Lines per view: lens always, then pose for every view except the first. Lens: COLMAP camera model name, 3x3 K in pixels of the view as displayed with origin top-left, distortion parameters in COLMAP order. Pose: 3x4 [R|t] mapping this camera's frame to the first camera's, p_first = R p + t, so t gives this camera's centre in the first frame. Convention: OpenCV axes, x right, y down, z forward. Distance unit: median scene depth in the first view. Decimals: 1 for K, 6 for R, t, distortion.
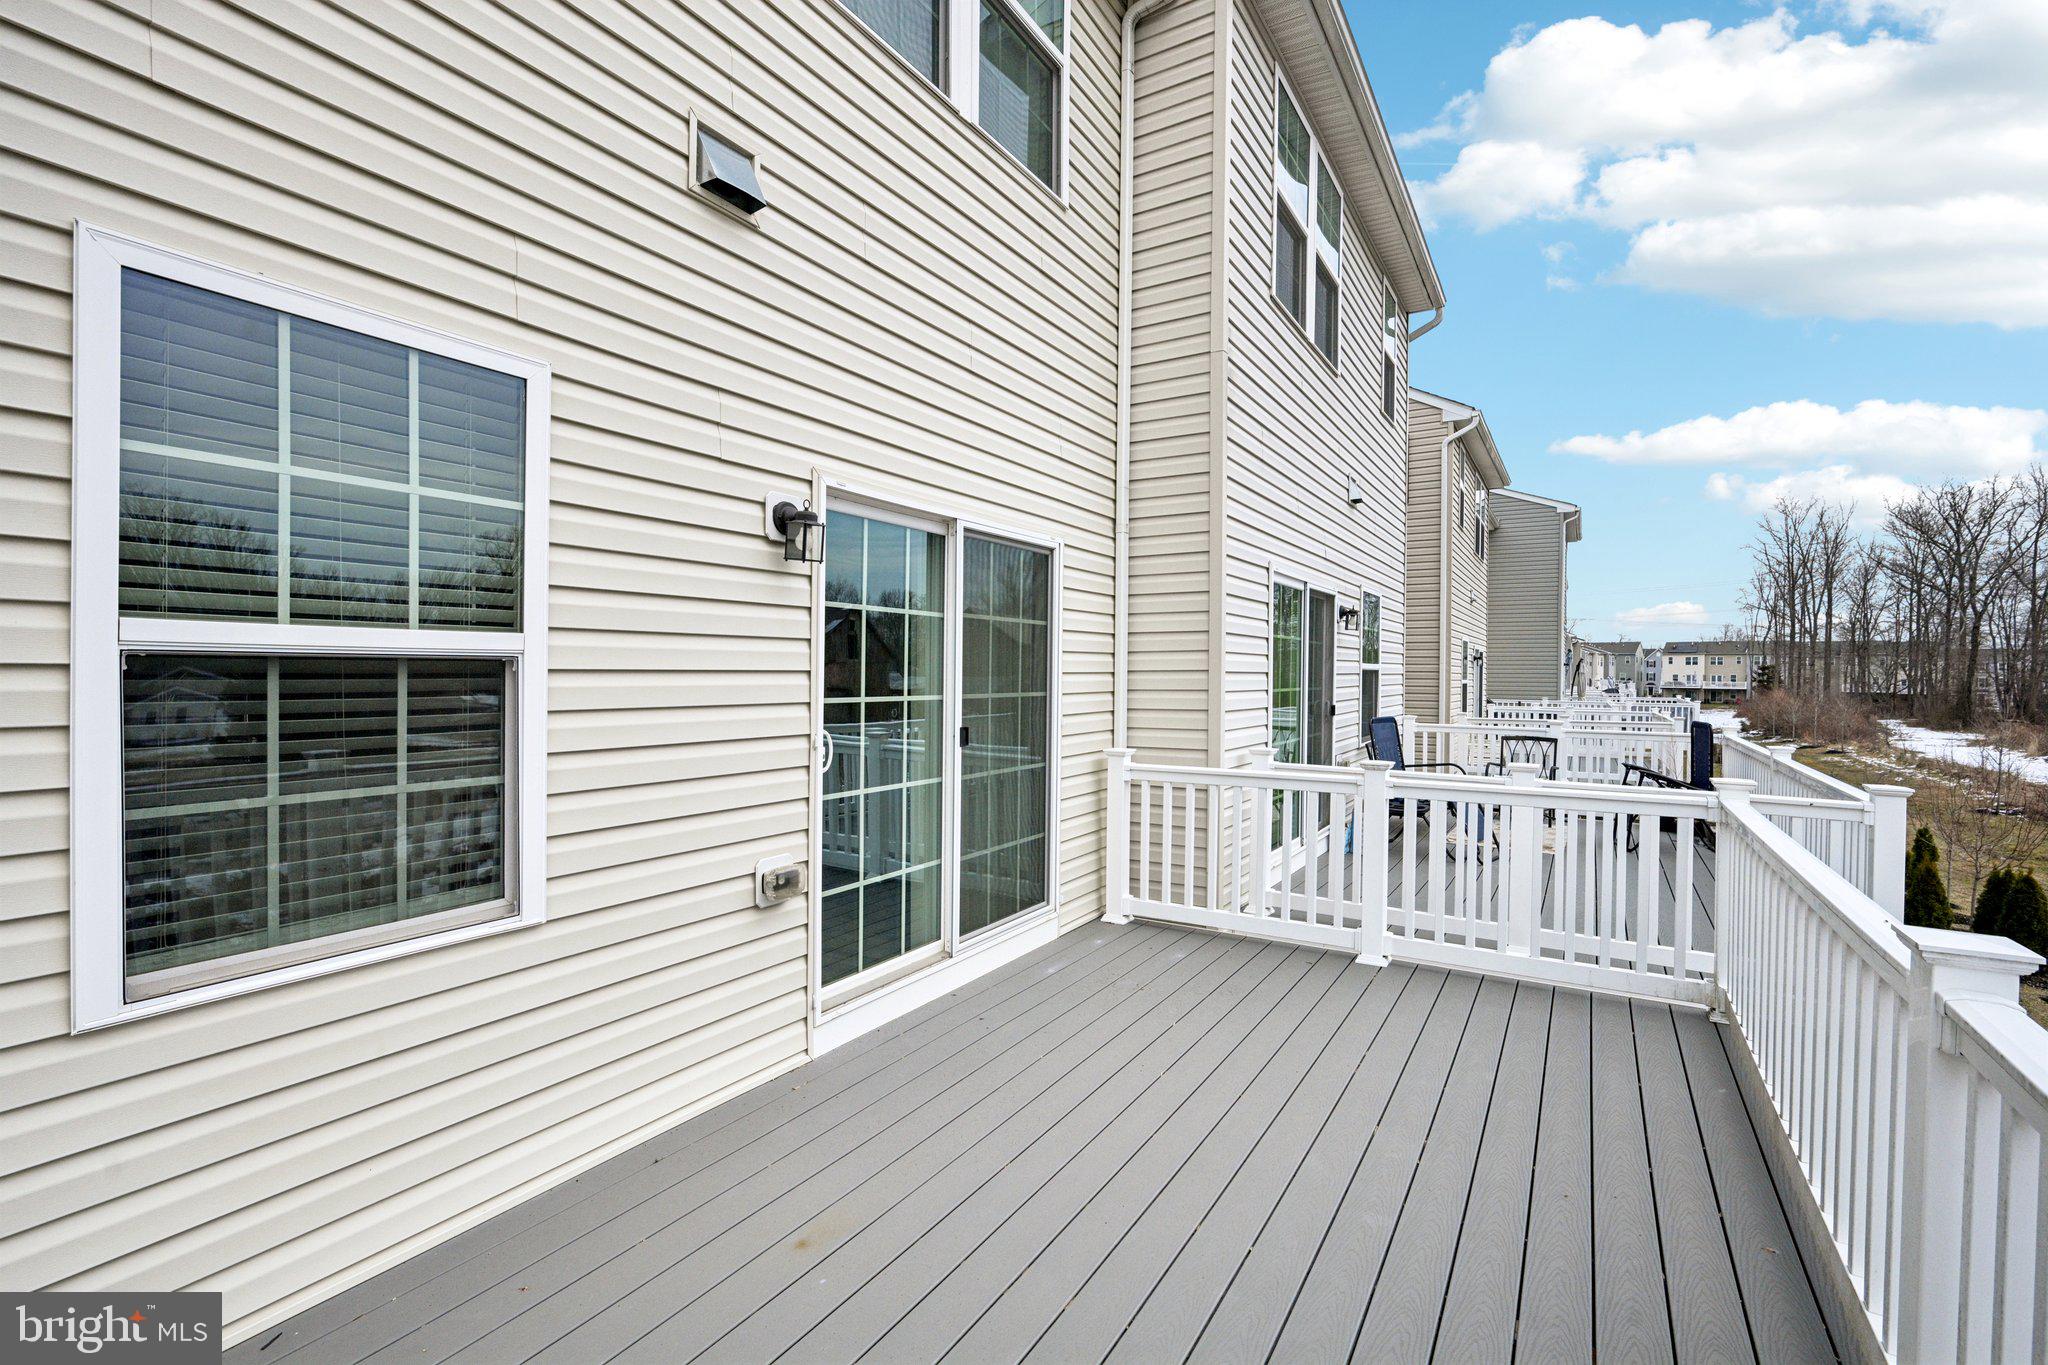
lens RADIAL K [[888.0, 0, 1034.9], [0, 888.0, 677.9], [0, 0, 1]] dist [0.003569, 0.000856]
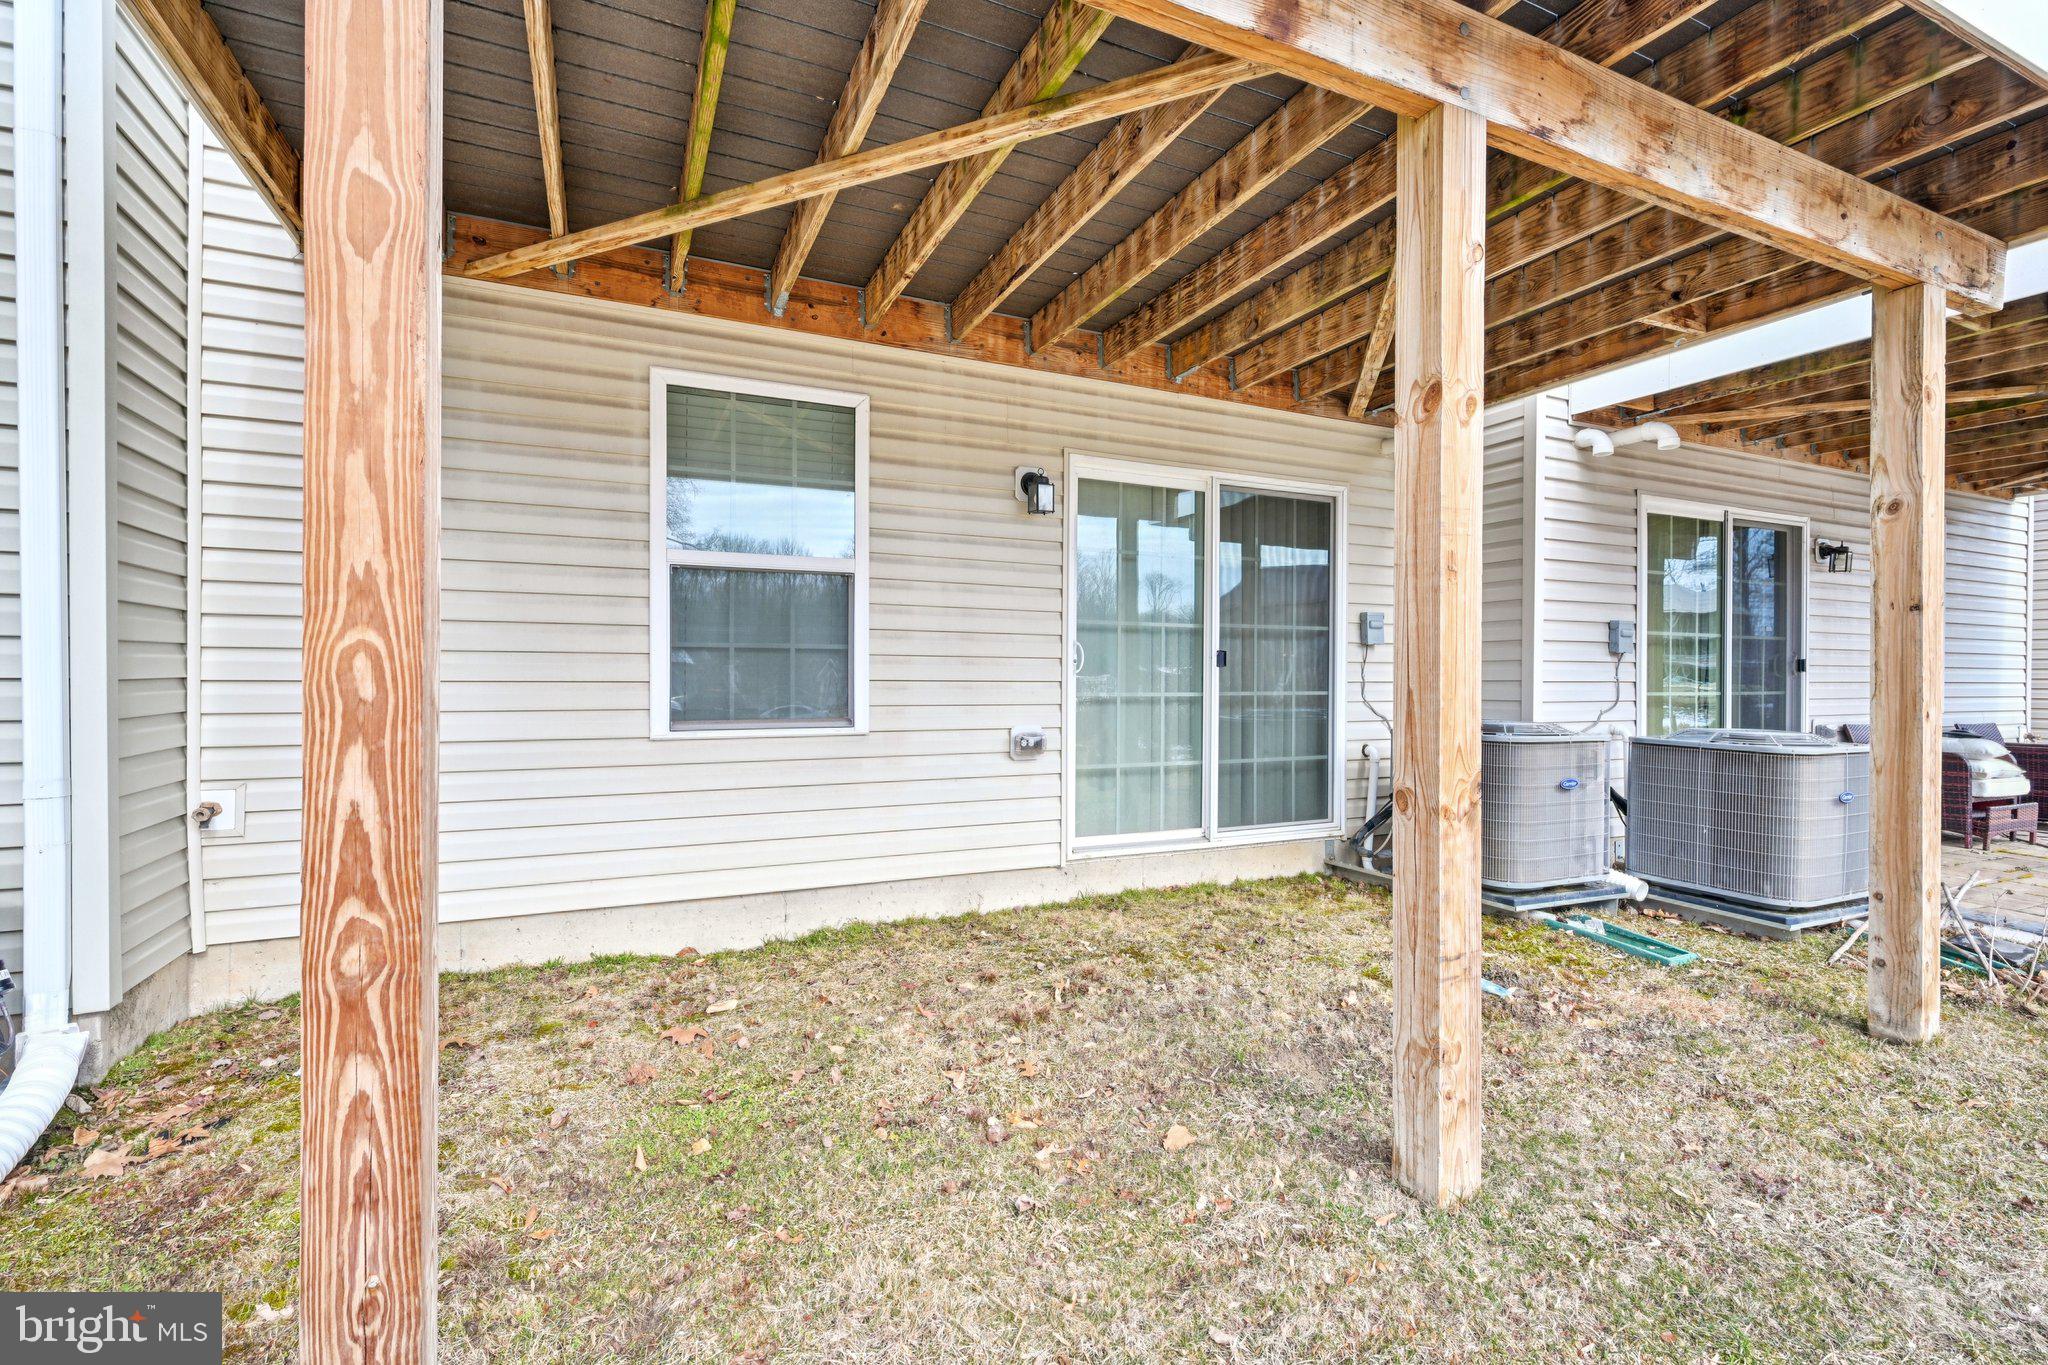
lens RADIAL K [[888.0, 0, 1017.0], [0, 888.0, 679.2], [0, 0, 1]] dist [0.003569, 0.000856]
pose [[0.833609, 0.000896, -0.552354, 0.472616], [-0.003004, 0.999991, -0.002911, 0.134839], [0.552347, 0.004086, 0.833604, -0.167397]]
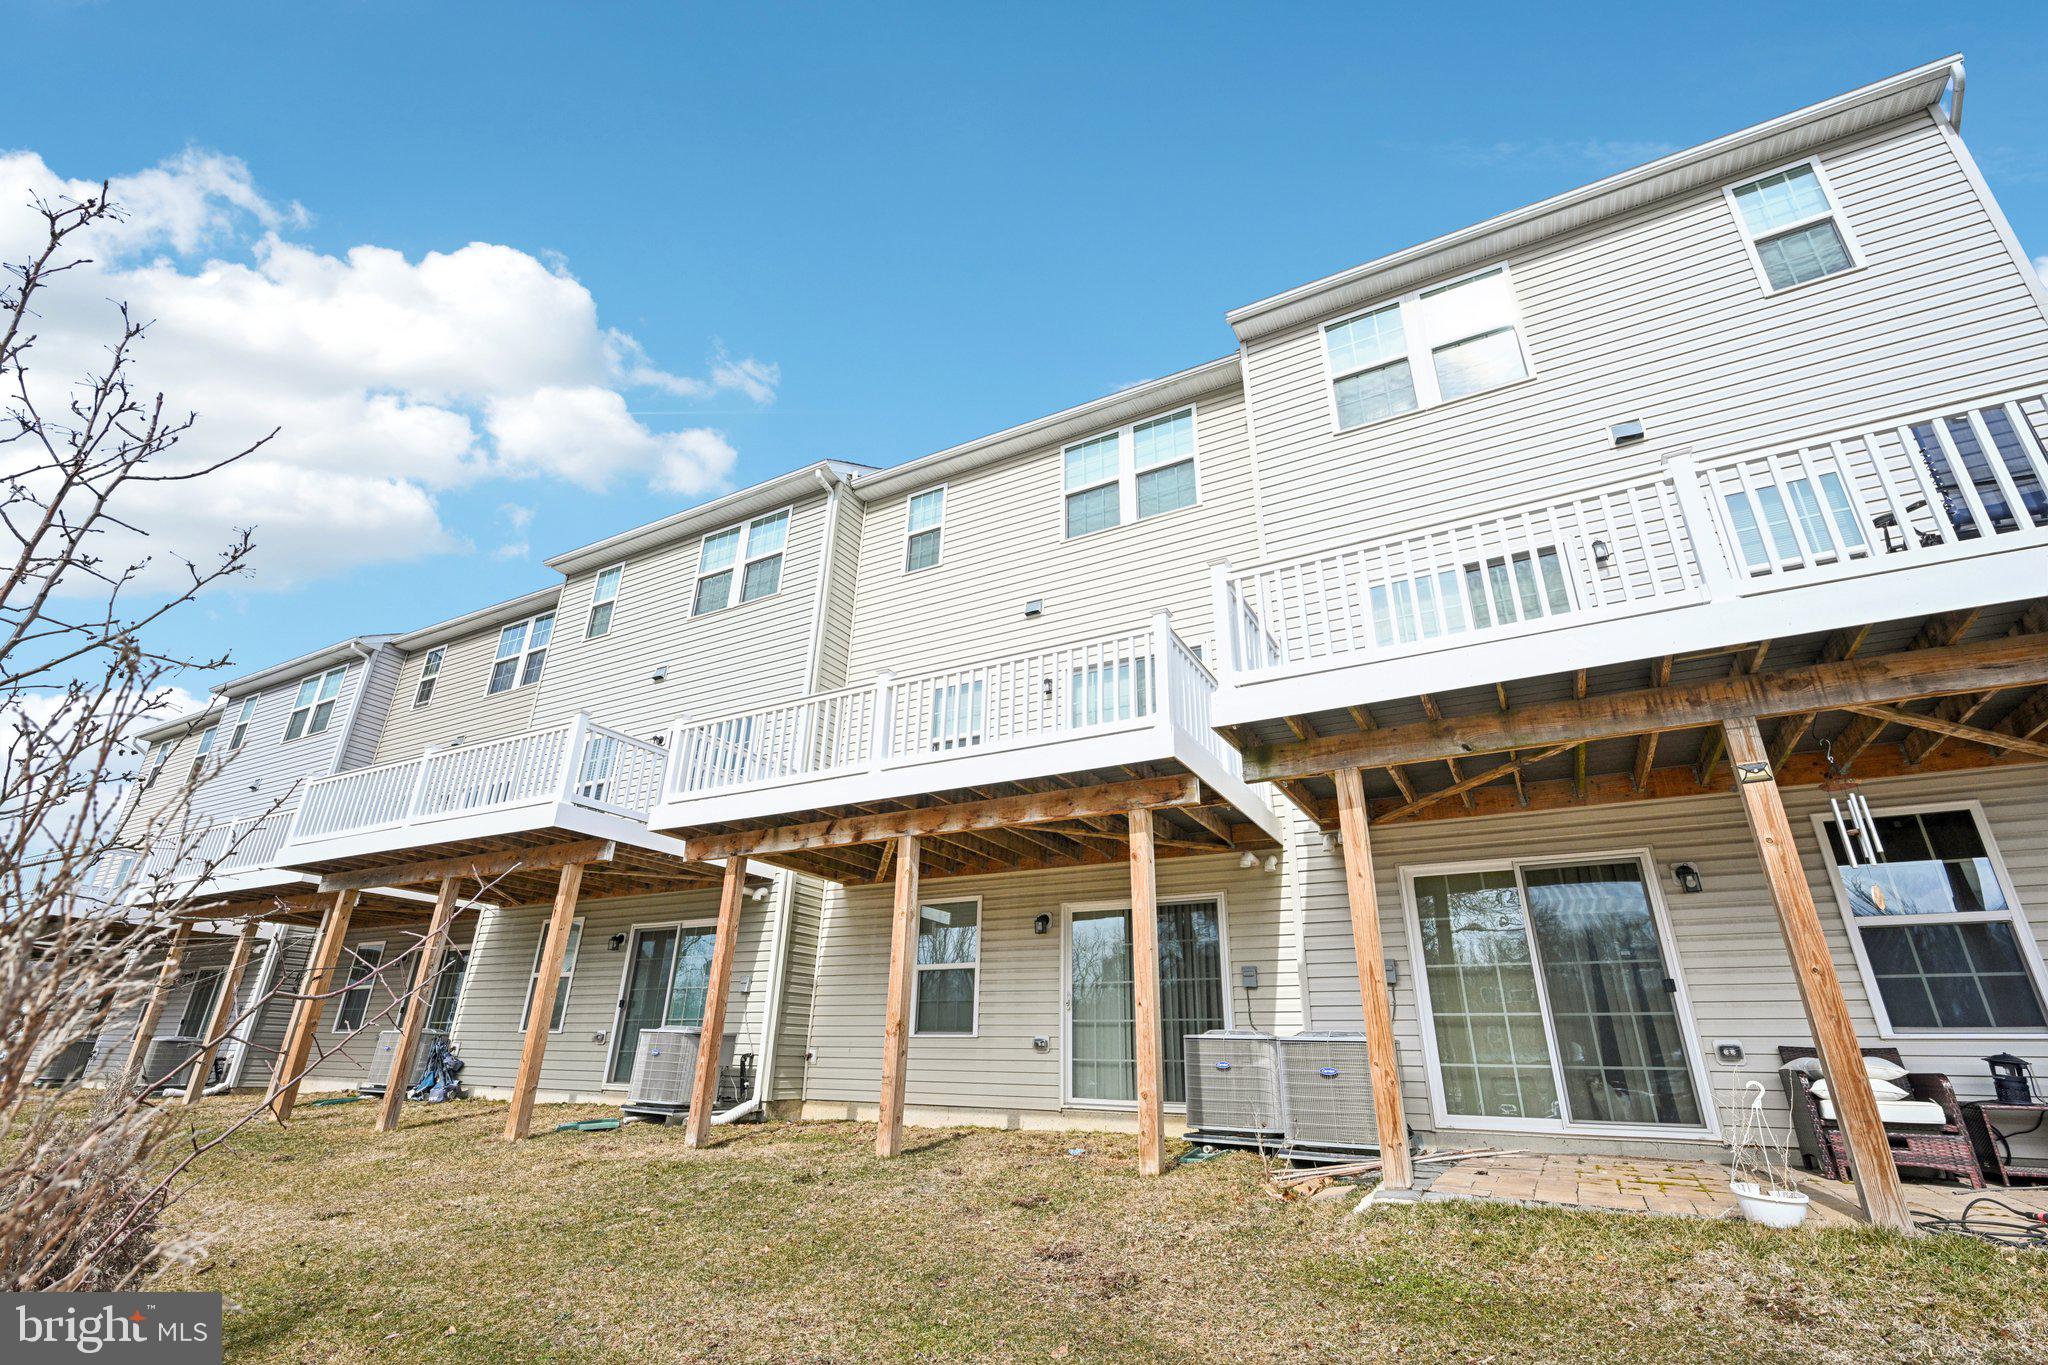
lens RADIAL K [[888.0, 0, 1027.9], [0, 888.0, 703.4], [0, 0, 1]] dist [0.003569, 0.000856]
pose [[0.058465, -0.389140, -0.919322, 2.894905], [-0.030439, 0.919774, -0.391267, 0.347812], [0.997825, 0.050858, 0.041929, 0.790824]]
